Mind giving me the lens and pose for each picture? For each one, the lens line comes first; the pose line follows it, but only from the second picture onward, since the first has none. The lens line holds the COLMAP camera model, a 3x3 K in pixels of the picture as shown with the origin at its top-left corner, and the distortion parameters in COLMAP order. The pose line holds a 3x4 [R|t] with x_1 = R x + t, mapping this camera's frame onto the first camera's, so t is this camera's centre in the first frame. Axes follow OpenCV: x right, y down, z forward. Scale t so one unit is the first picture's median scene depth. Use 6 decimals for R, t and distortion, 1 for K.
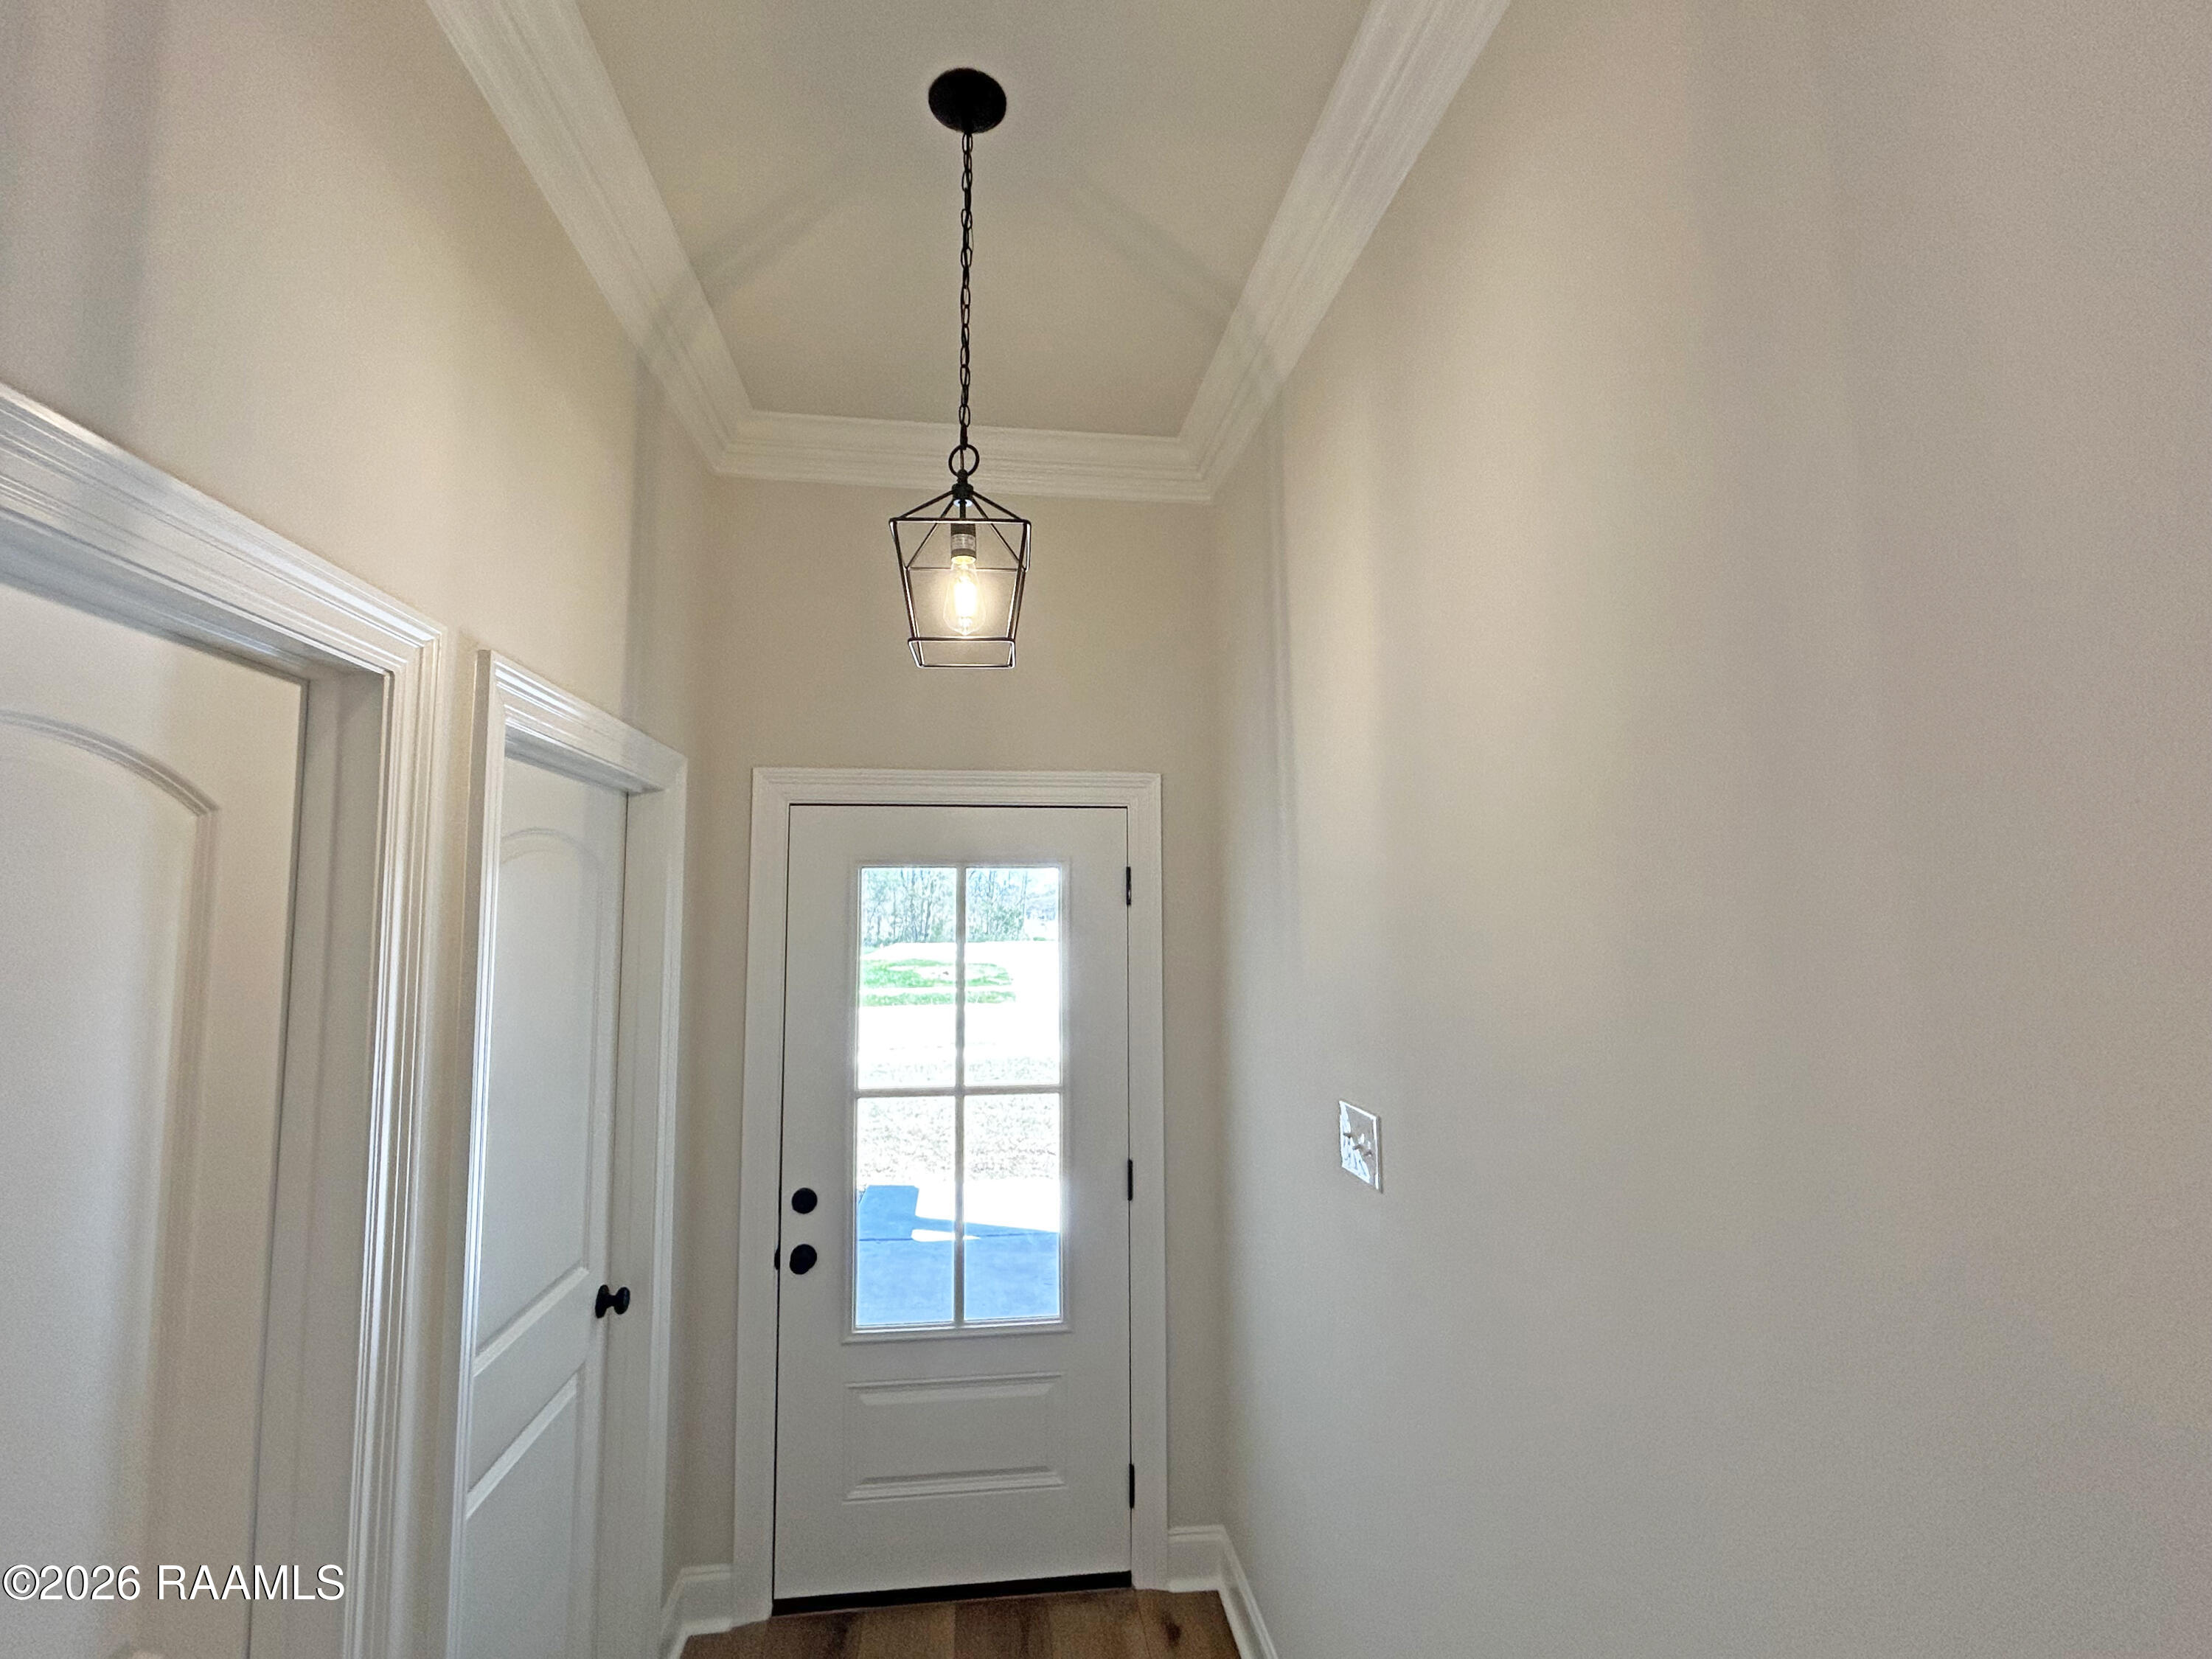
lens RADIAL K [[1012.4, 0, 1100.4], [0, 1012.4, 830.7], [0, 0, 1]] dist [-0.001066, -0.000055]
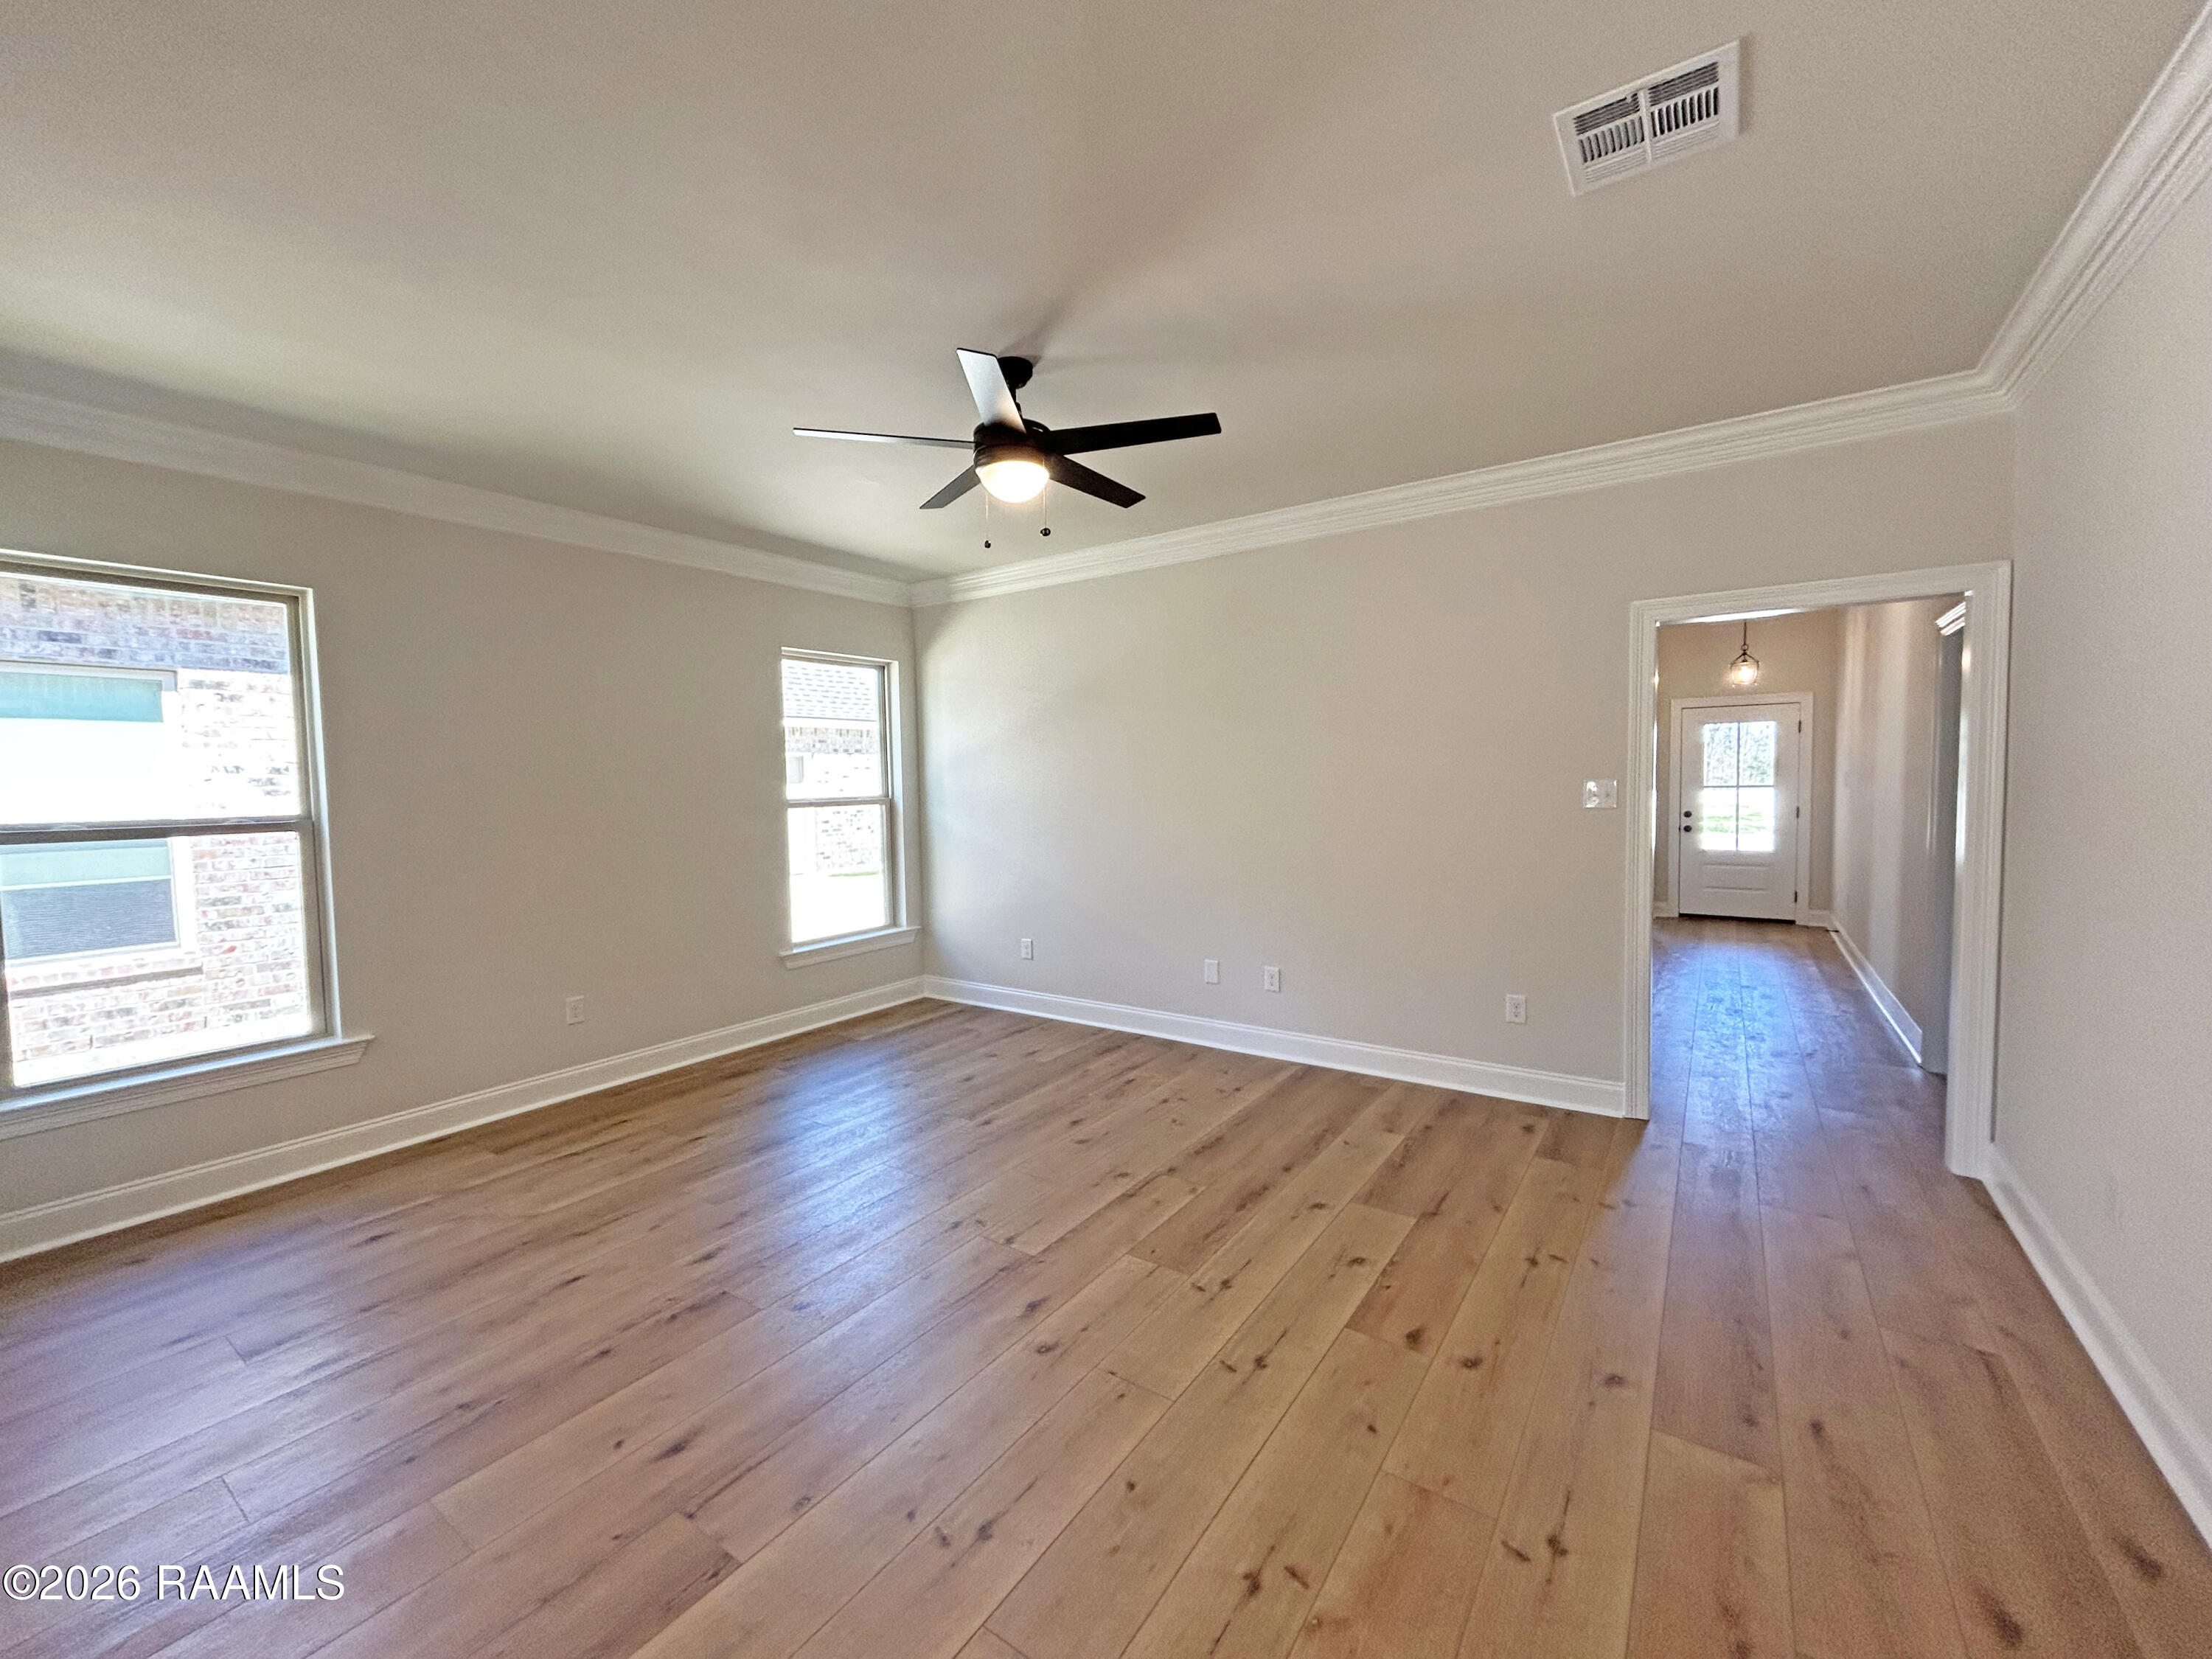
lens RADIAL K [[885.8, 0, 1112.1], [0, 885.8, 825.4], [0, 0, 1]] dist [-0.001631, -0.000216]
pose [[0.747957, 0.024580, -0.663292, 0.289186], [0.071596, 0.990496, 0.117441, -0.132917], [0.659875, -0.135330, 0.739088, -2.827052]]
